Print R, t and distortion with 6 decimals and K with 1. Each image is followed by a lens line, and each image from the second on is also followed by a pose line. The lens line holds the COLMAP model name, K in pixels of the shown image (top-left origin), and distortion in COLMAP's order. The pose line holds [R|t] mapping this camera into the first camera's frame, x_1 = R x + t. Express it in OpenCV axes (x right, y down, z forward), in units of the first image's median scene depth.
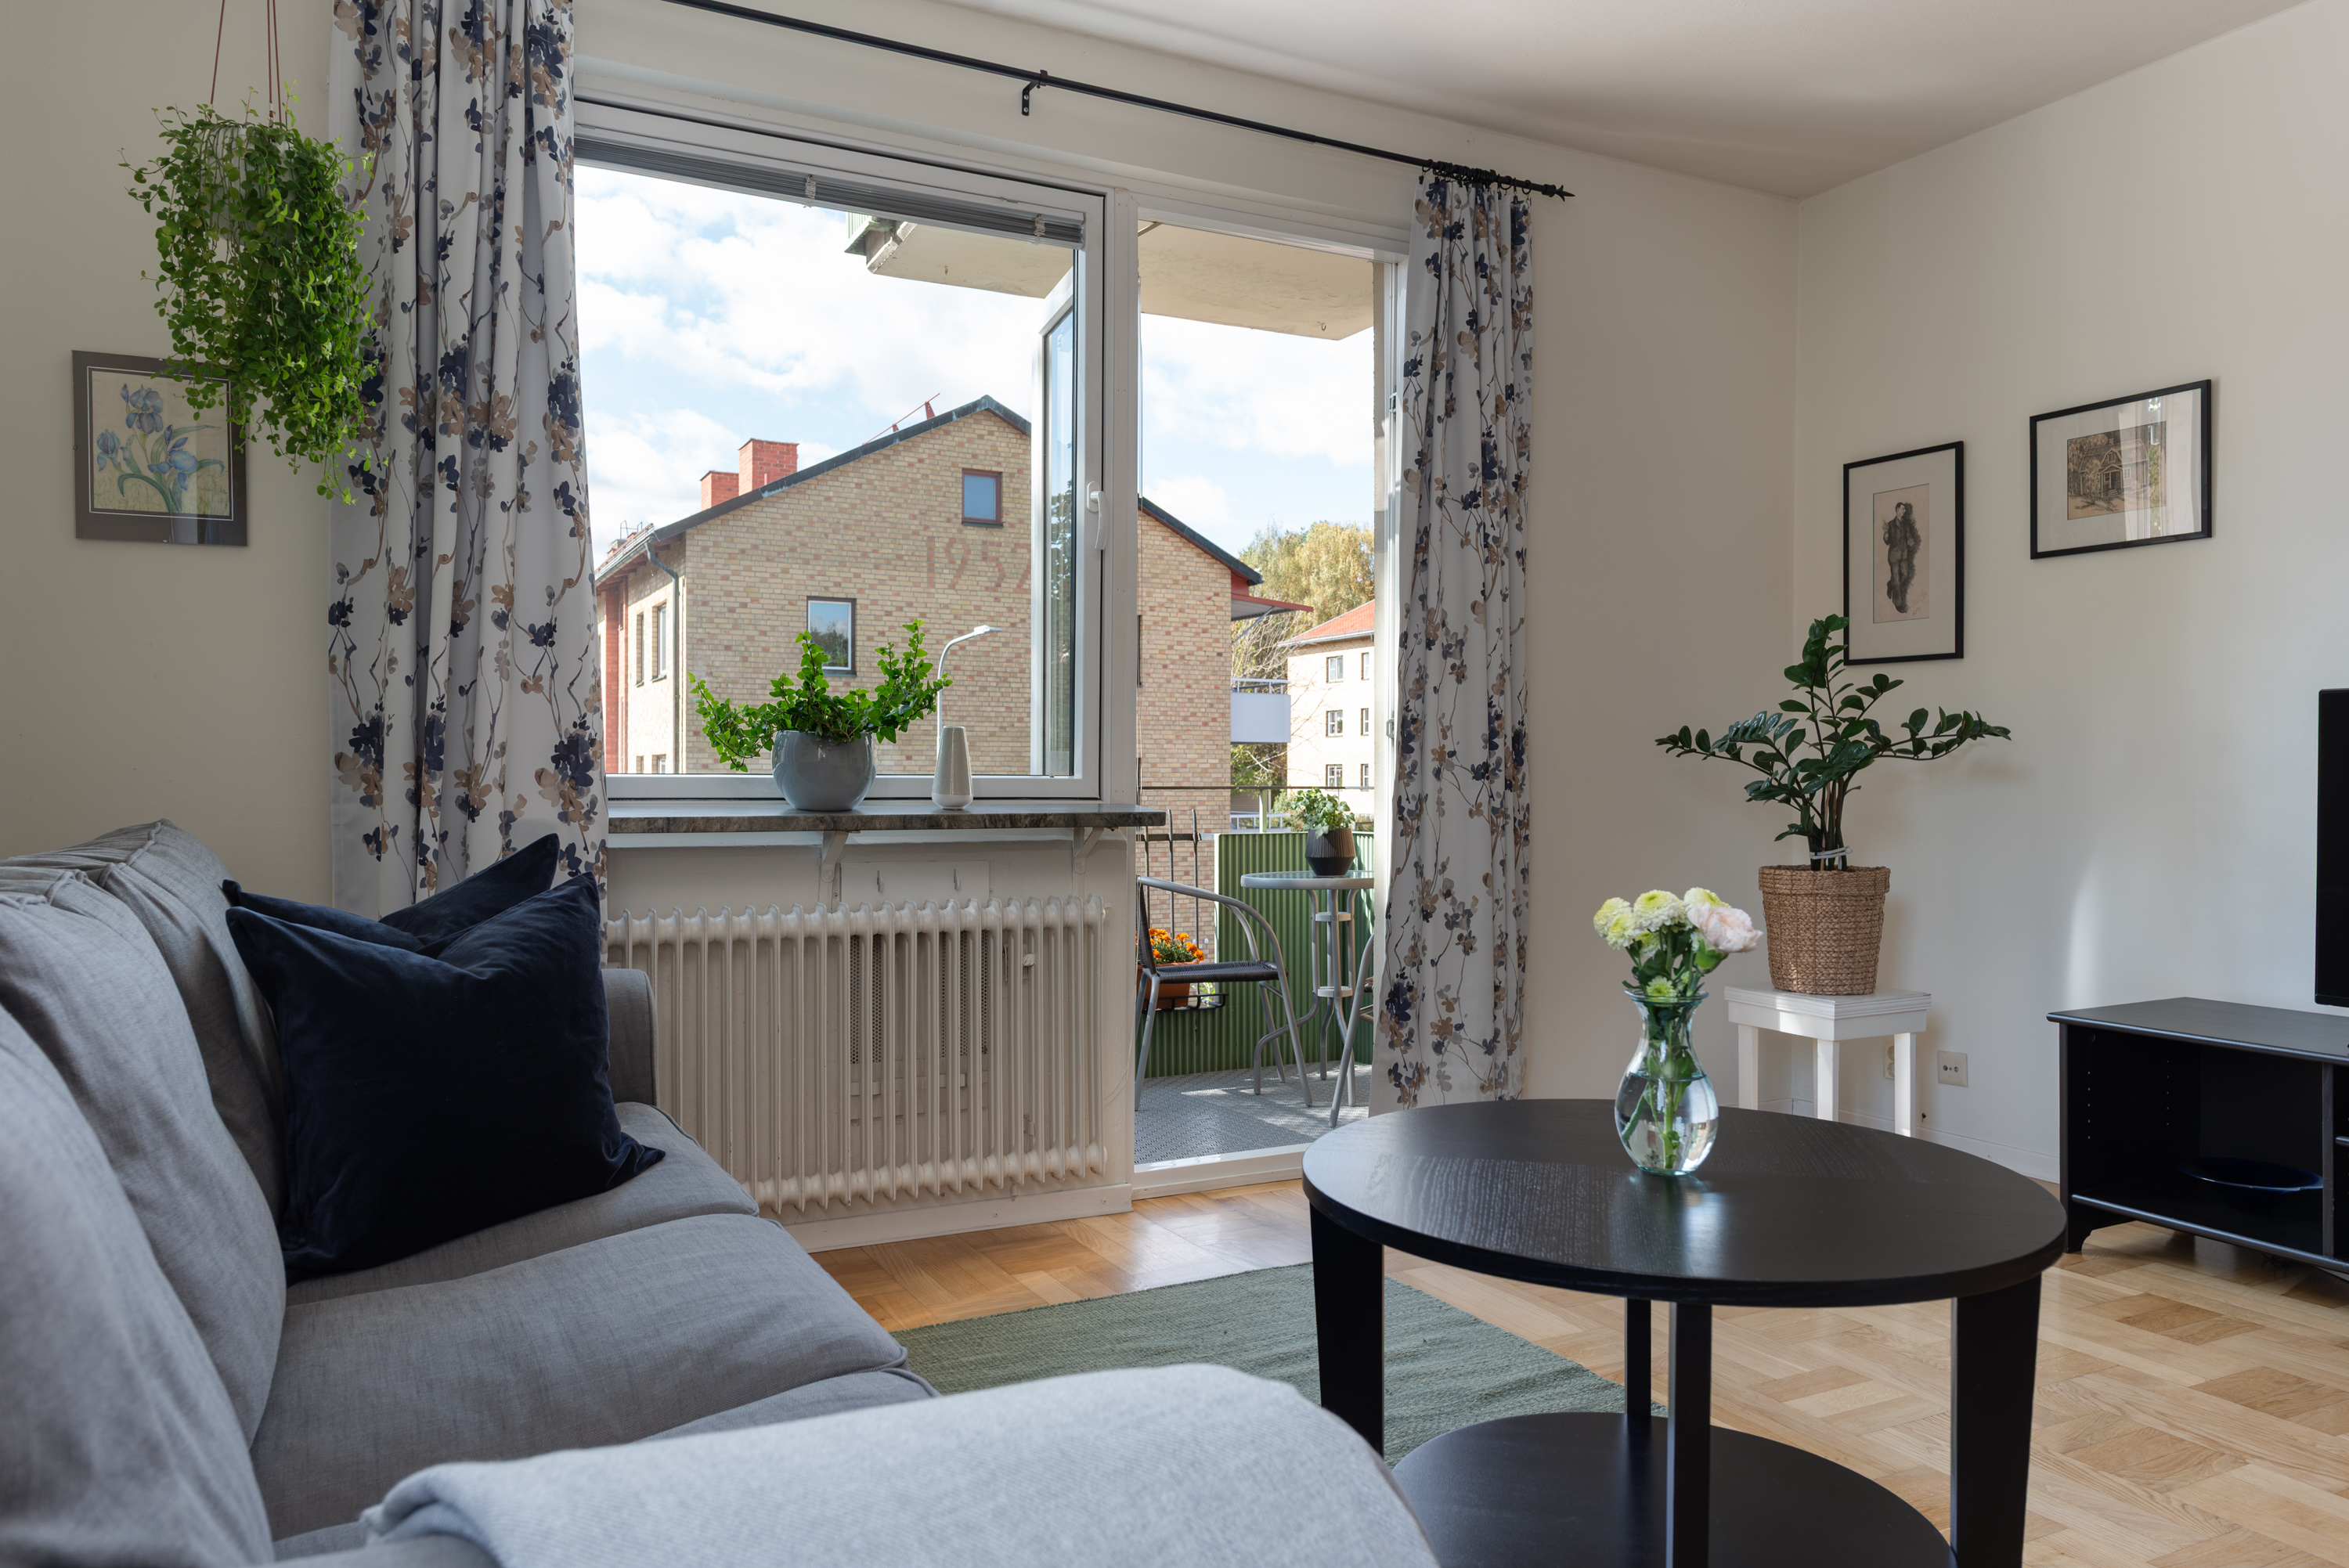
lens RADIAL K [[1599.9, 0, 1175.1], [0, 1599.9, 784.6], [0, 0, 1]] dist [0.008614, -0.008295]
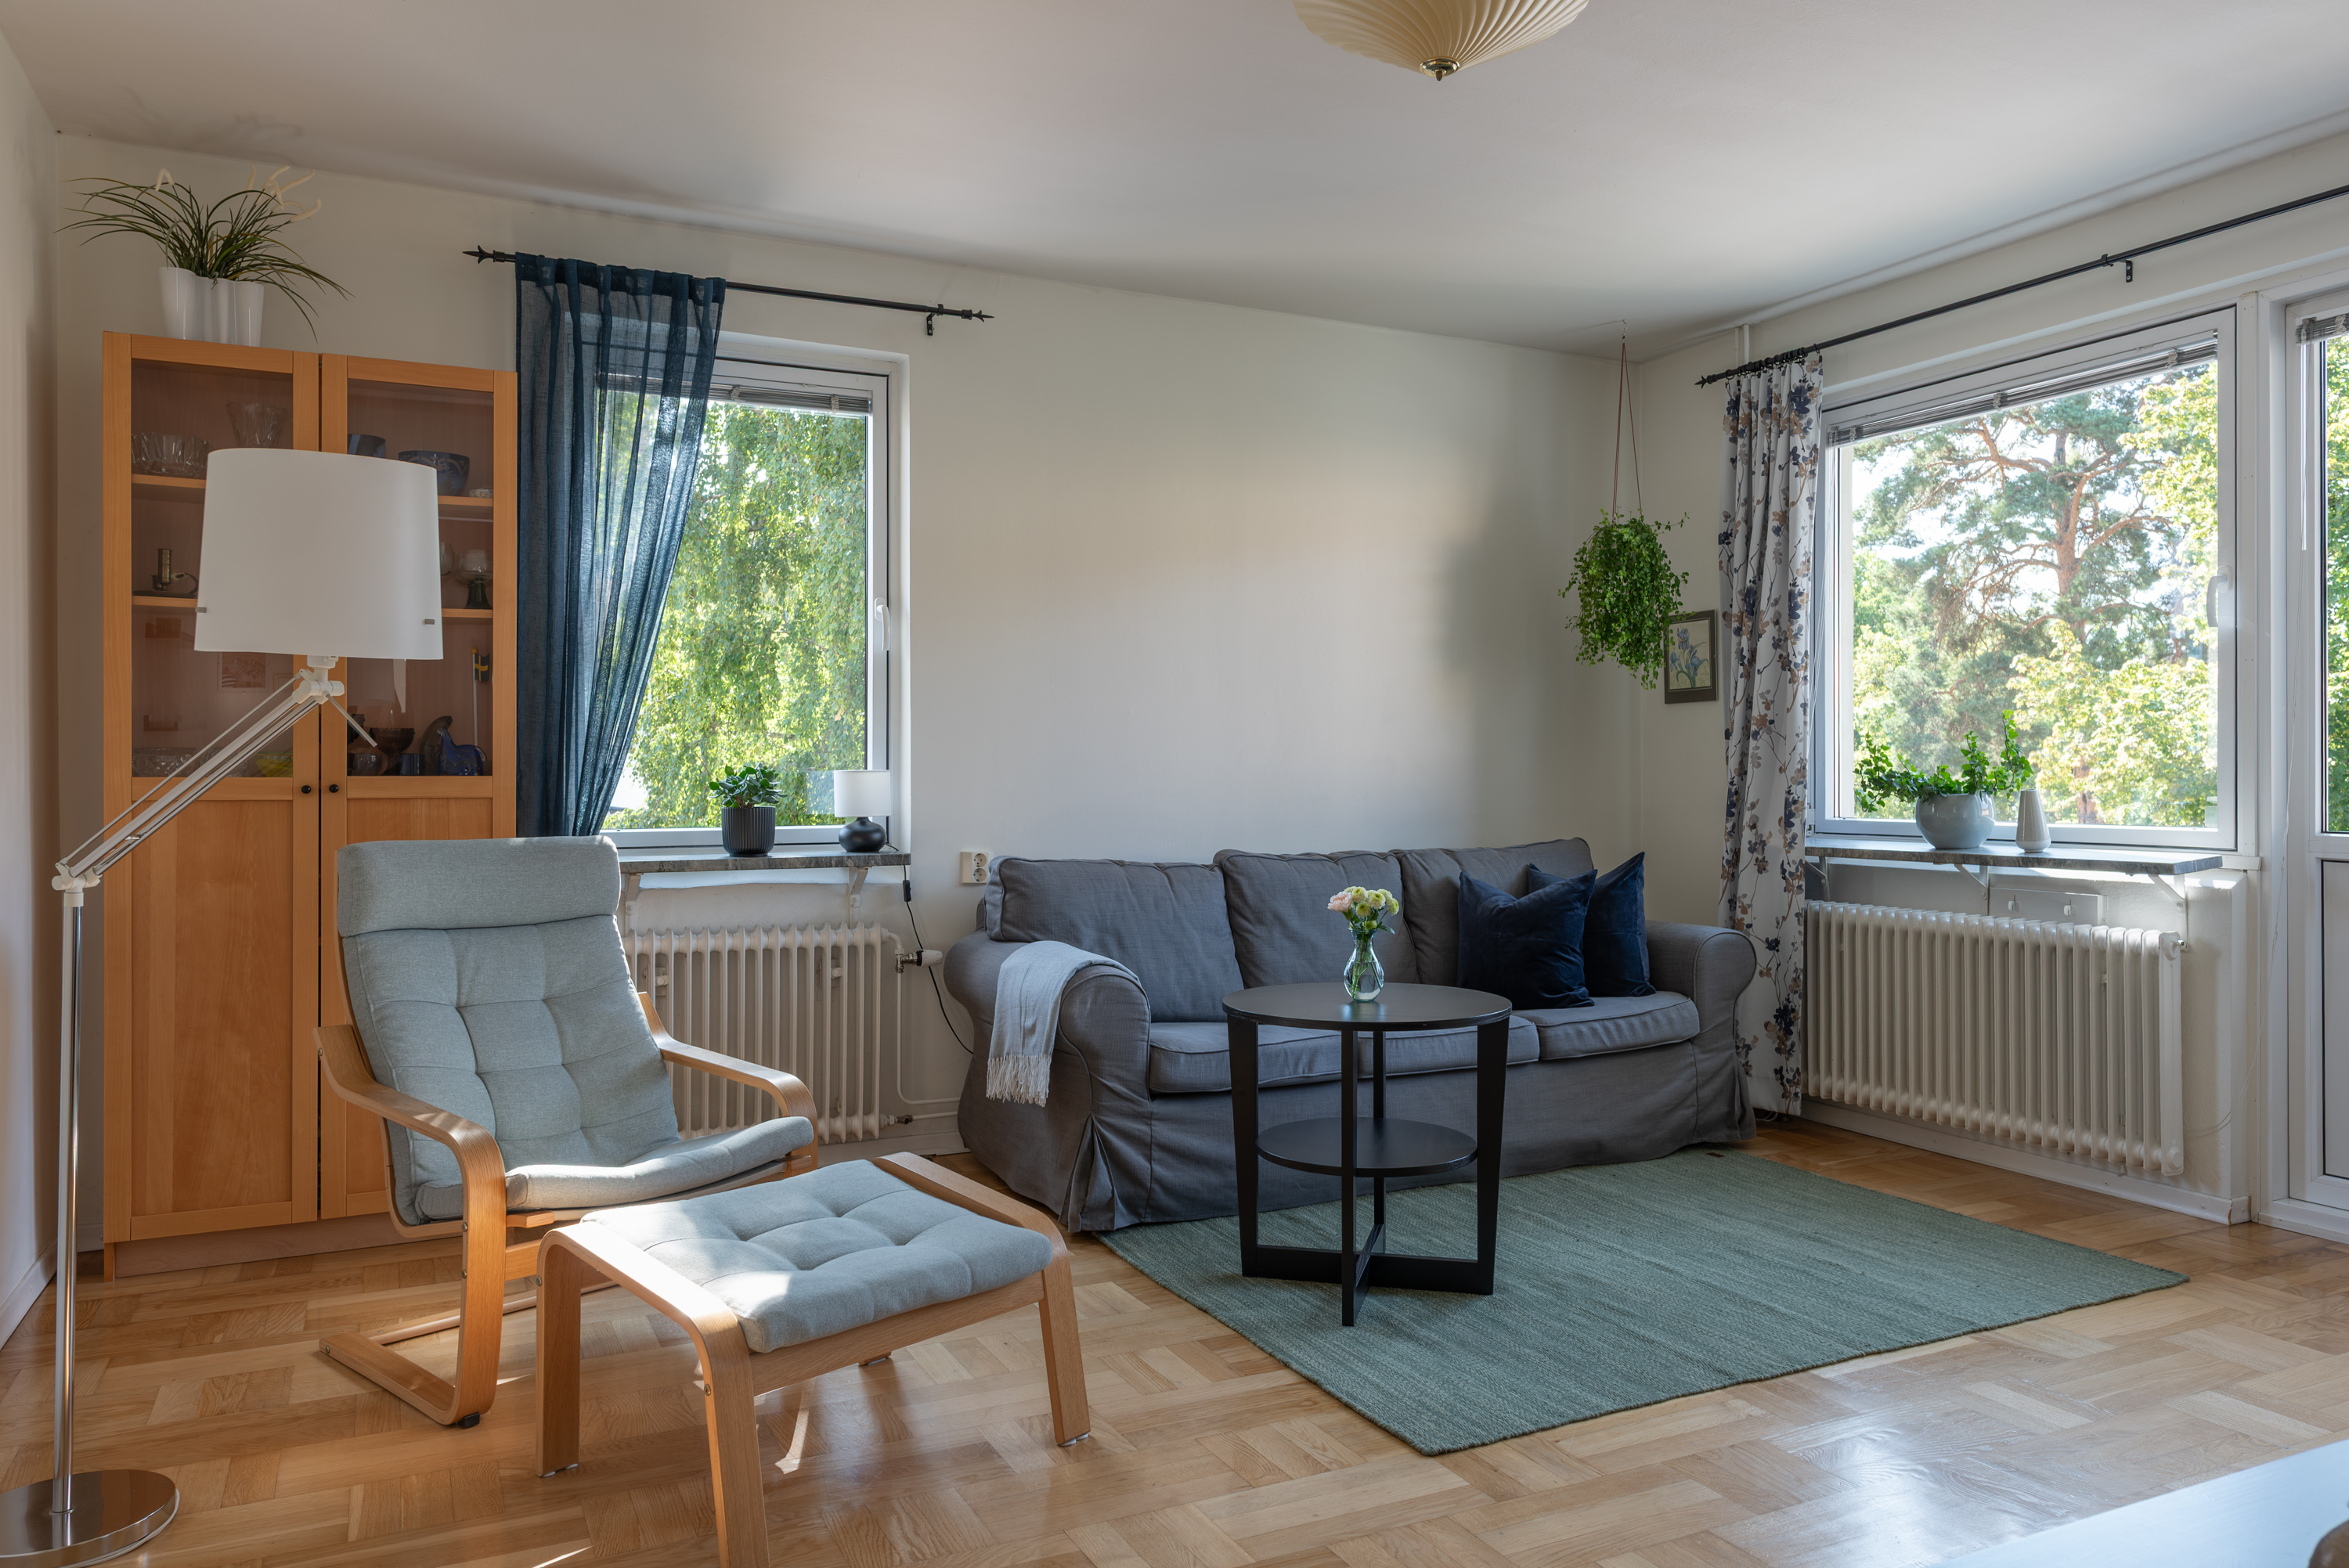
lens RADIAL K [[1607.6, 0, 1180.6], [0, 1607.6, 776.6], [0, 0, 1]] dist [0.012685, -0.015581]
pose [[-0.018525, -0.000743, -0.999828, 0.975541], [-0.000921, 0.999999, -0.000726, -0.036606], [0.999828, 0.000908, -0.018525, 0.262550]]
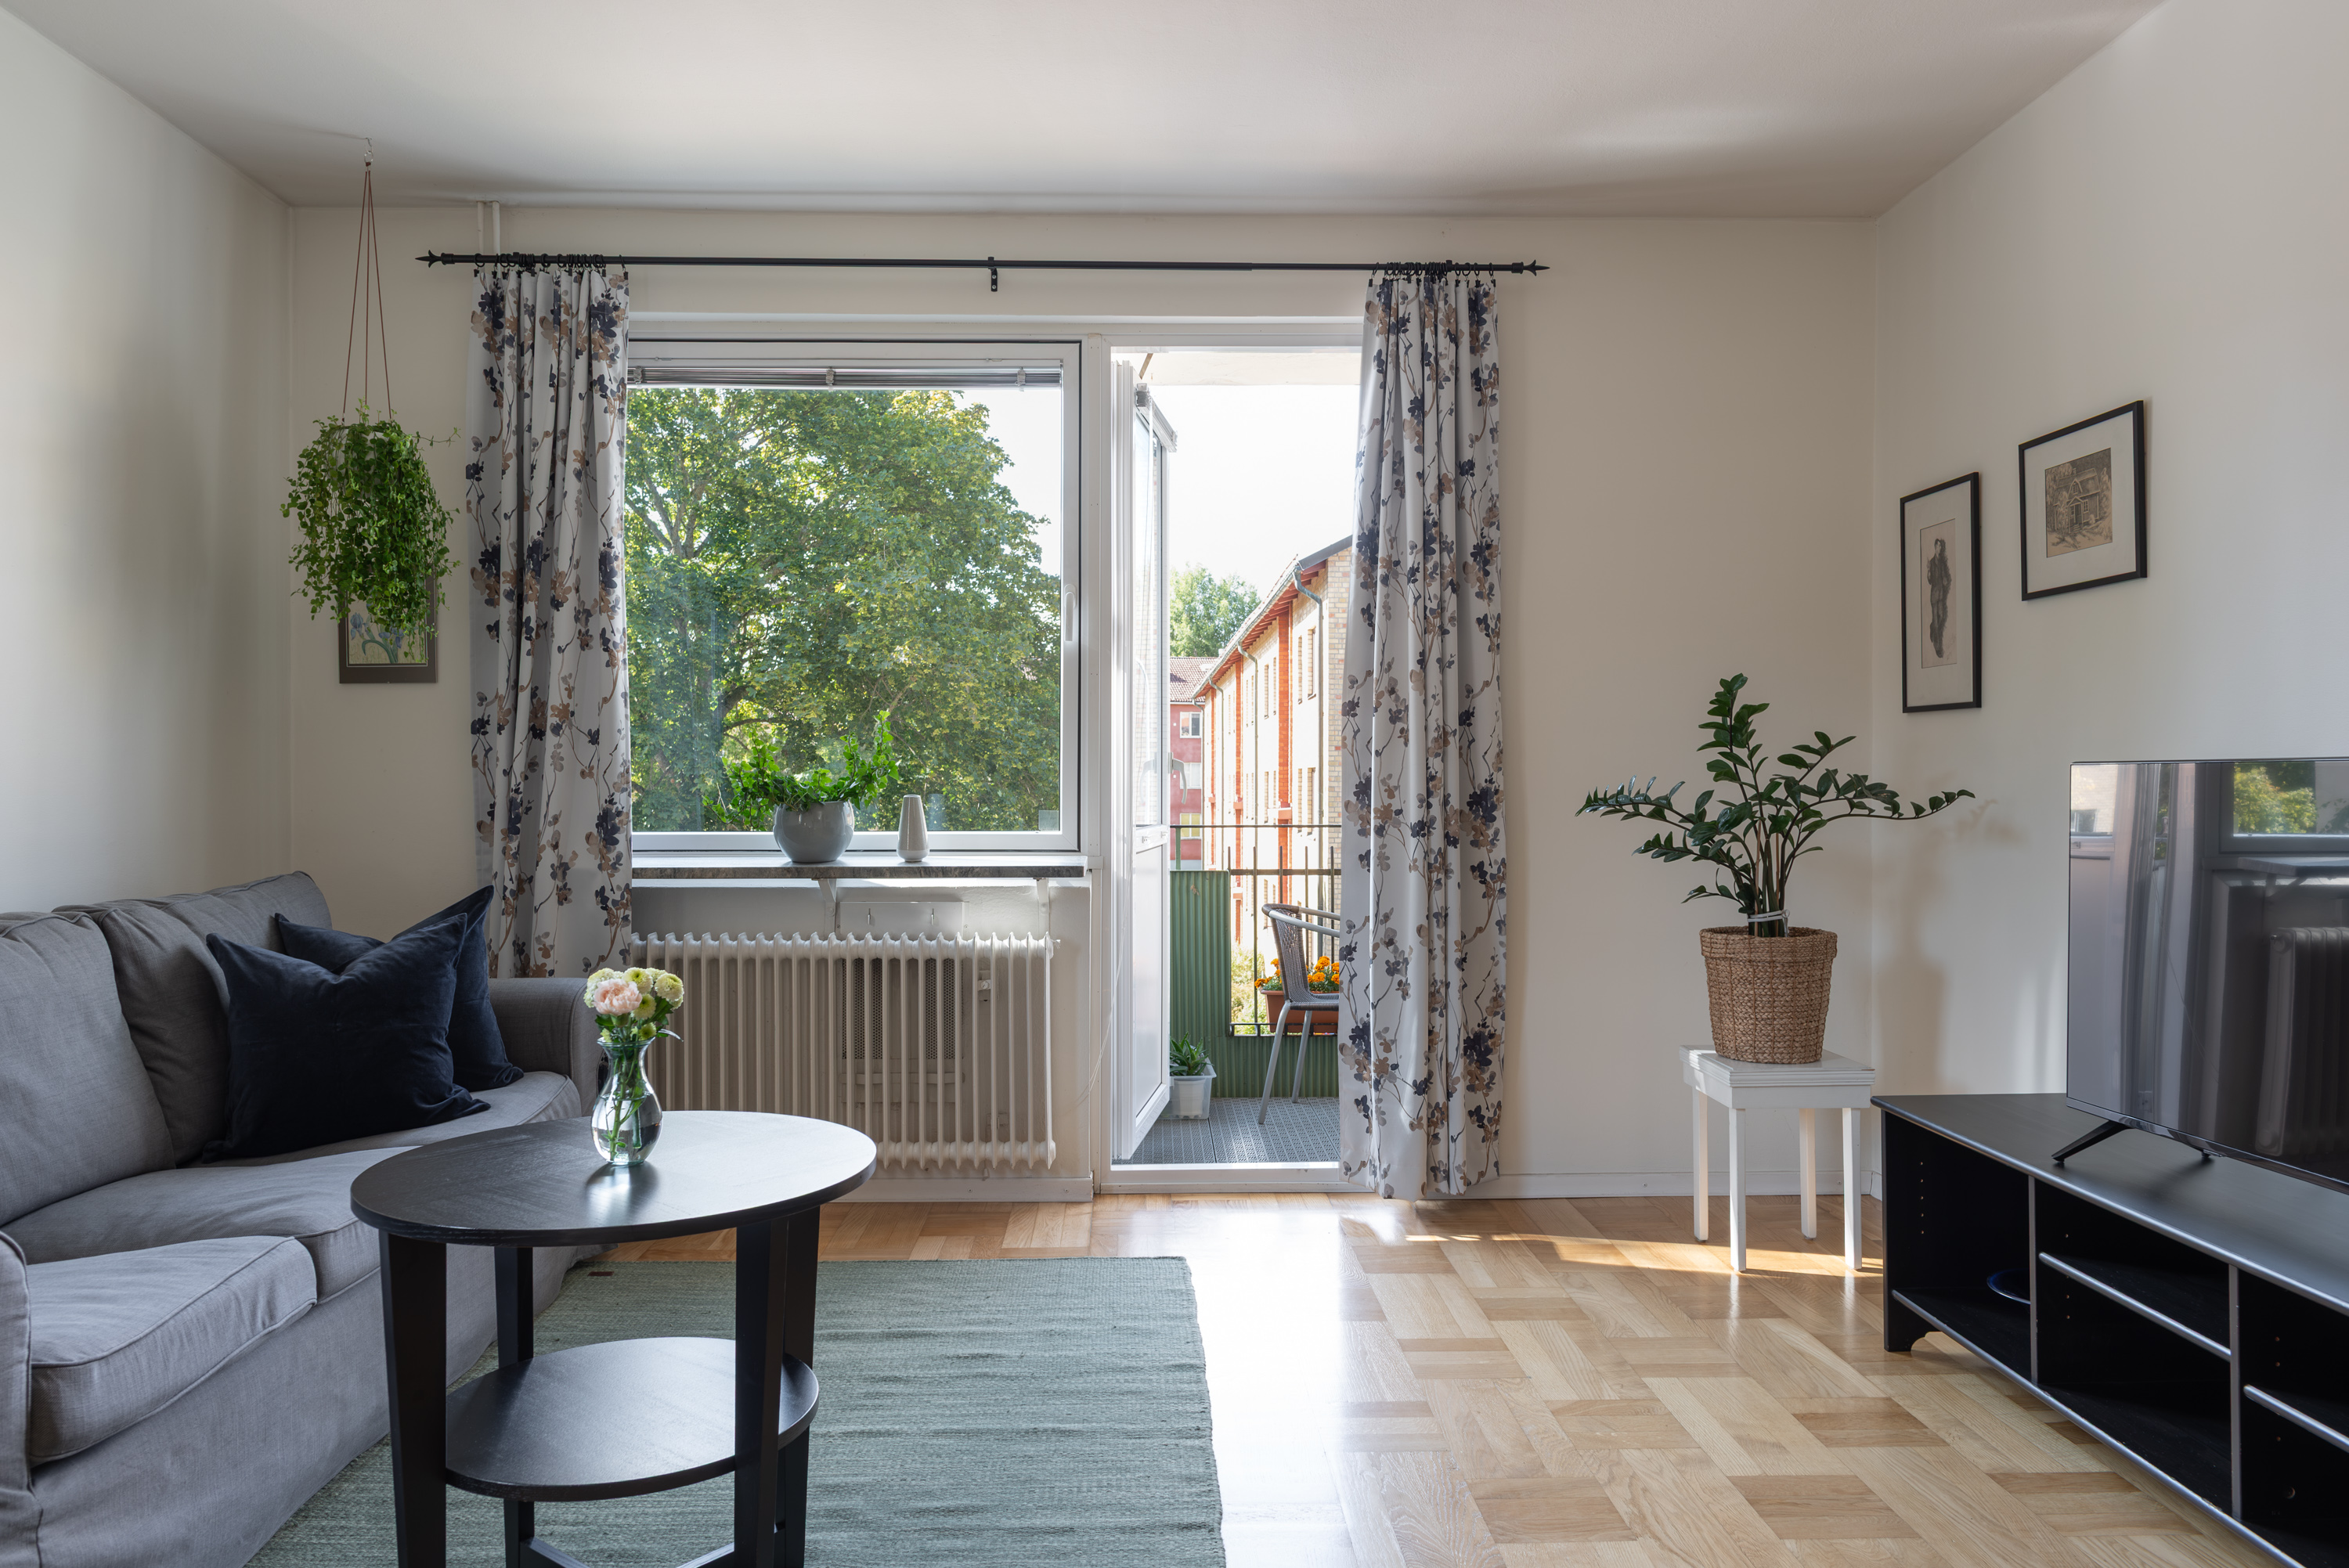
lens RADIAL K [[1607.6, 0, 1182.1], [0, 1607.6, 782.5], [0, 0, 1]] dist [0.012685, -0.015581]
pose [[0.898658, -0.003102, -0.438639, 0.489748], [0.001653, 0.999992, -0.003687, -0.033517], [0.438647, 0.002588, 0.898656, -0.032132]]
